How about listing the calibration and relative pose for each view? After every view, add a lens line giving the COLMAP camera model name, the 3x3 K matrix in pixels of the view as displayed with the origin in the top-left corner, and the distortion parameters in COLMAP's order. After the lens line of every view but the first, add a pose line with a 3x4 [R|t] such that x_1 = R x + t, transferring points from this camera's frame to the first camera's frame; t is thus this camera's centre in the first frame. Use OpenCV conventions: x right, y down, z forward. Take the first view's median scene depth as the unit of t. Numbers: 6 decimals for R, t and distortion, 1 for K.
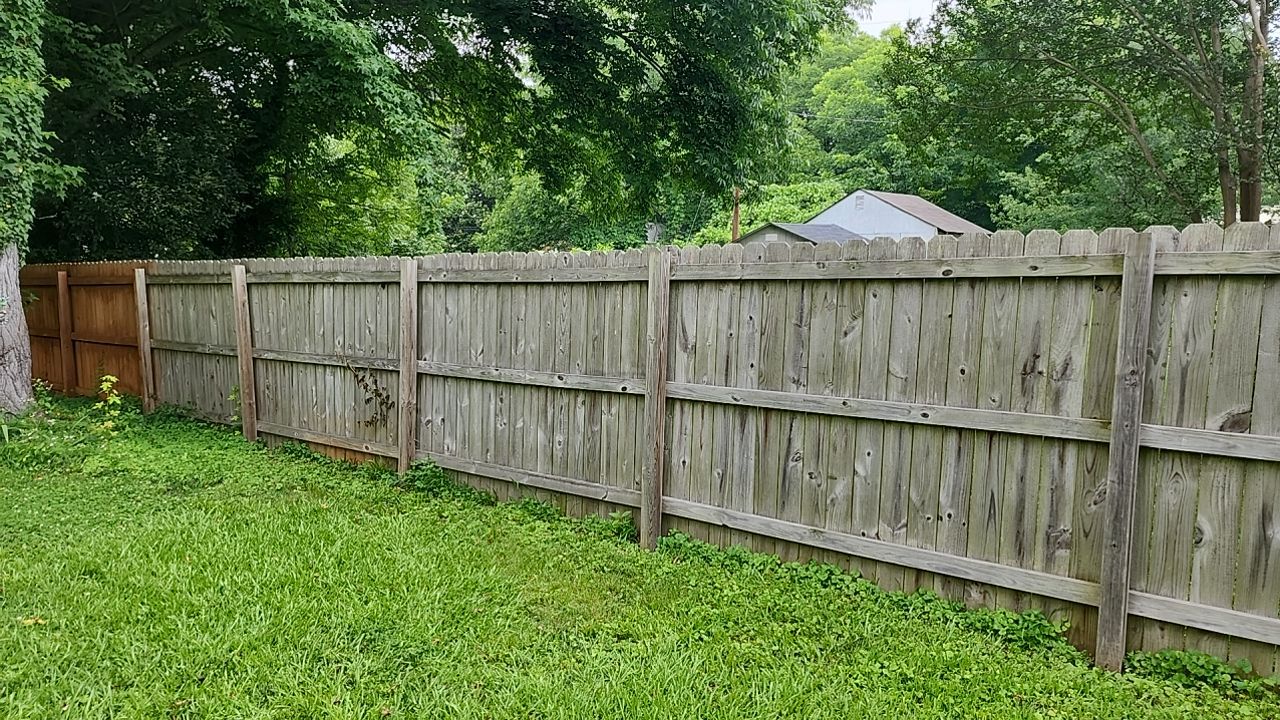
lens RADIAL K [[838.3, 0, 640.3], [0, 838.3, 352.9], [0, 0, 1]] dist [0.088975, -0.093900]
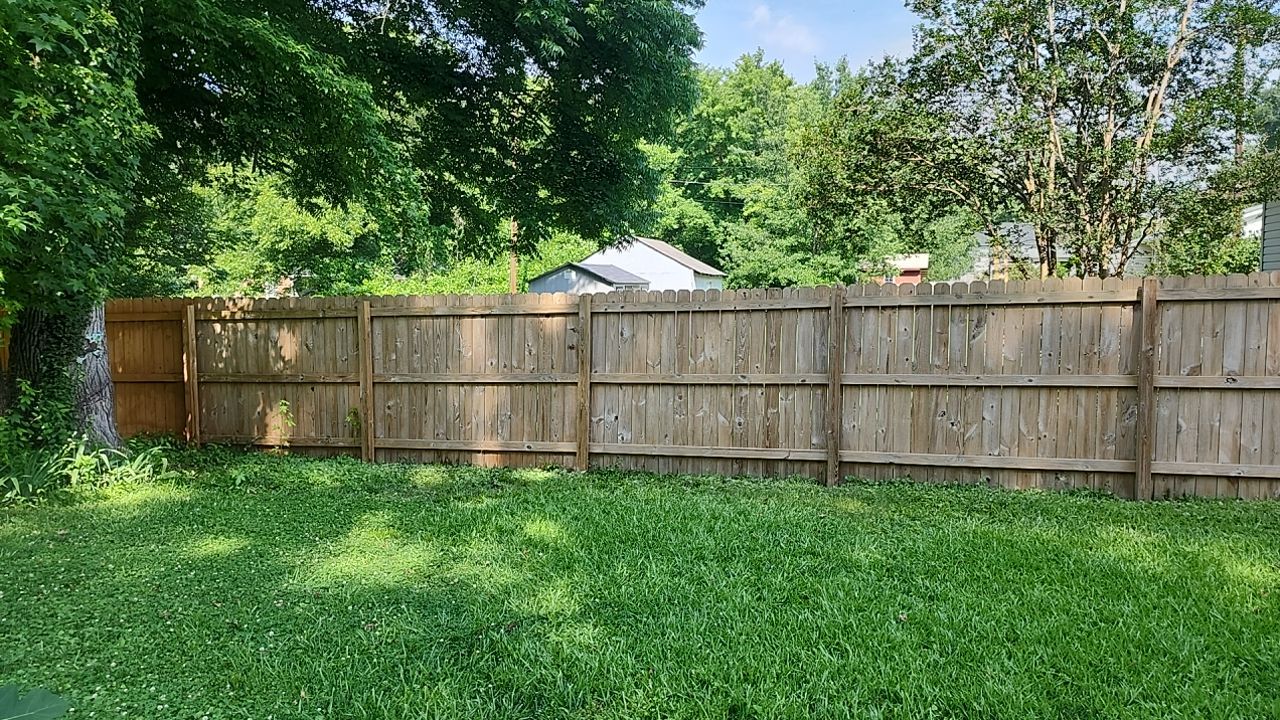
lens RADIAL K [[838.3, 0, 640.3], [0, 838.3, 352.9], [0, 0, 1]] dist [0.088975, -0.093900]
pose [[0.925637, -0.026638, 0.377473, -0.834008], [0.042699, 0.998501, -0.034244, 0.032272], [-0.375995, 0.047815, 0.925387, -0.258780]]
